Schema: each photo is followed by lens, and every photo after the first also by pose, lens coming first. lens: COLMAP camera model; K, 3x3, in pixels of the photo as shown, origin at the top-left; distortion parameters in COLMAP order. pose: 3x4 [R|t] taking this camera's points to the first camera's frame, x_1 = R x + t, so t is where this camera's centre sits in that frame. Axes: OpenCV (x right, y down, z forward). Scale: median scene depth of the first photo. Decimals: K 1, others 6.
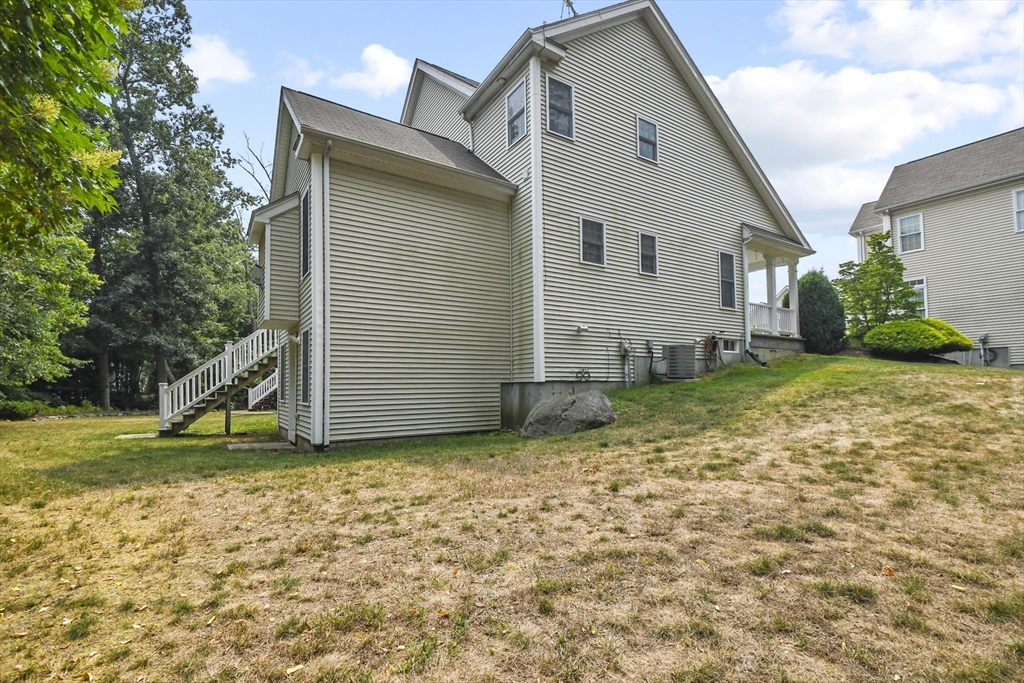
lens RADIAL K [[453.1, 0, 512.2], [0, 453.1, 349.3], [0, 0, 1]] dist [0.020058, 0.000058]
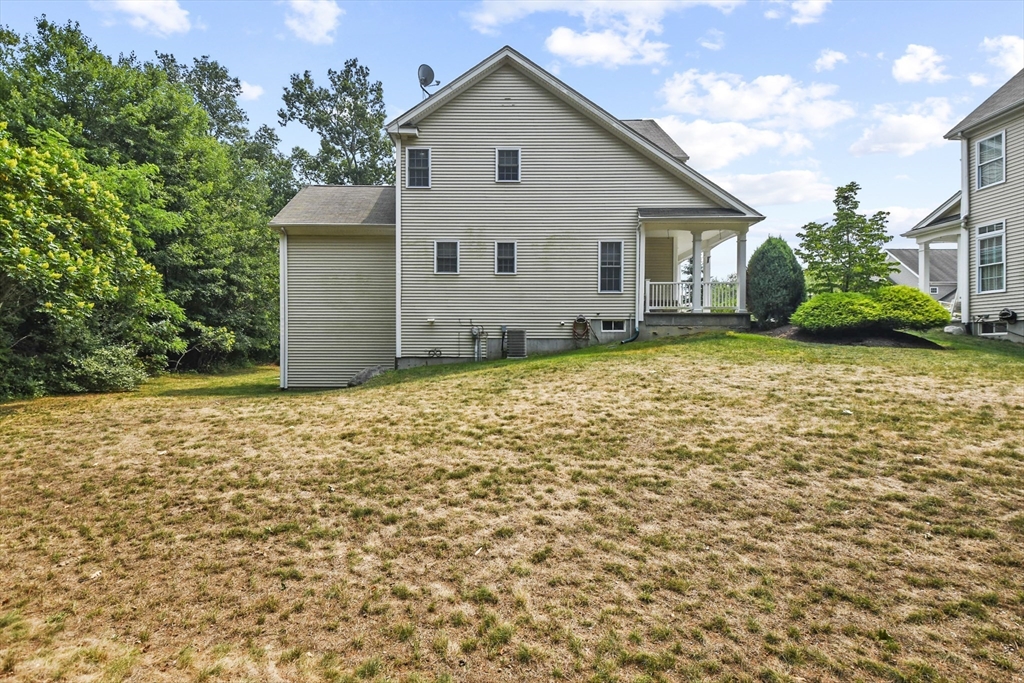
lens RADIAL K [[453.1, 0, 519.1], [0, 453.1, 338.0], [0, 0, 1]] dist [0.020058, 0.000058]
pose [[0.844433, 0.000782, -0.535661, 1.011406], [0.031931, 0.998147, 0.051795, -0.049164], [0.534709, -0.060842, 0.842843, -0.066893]]
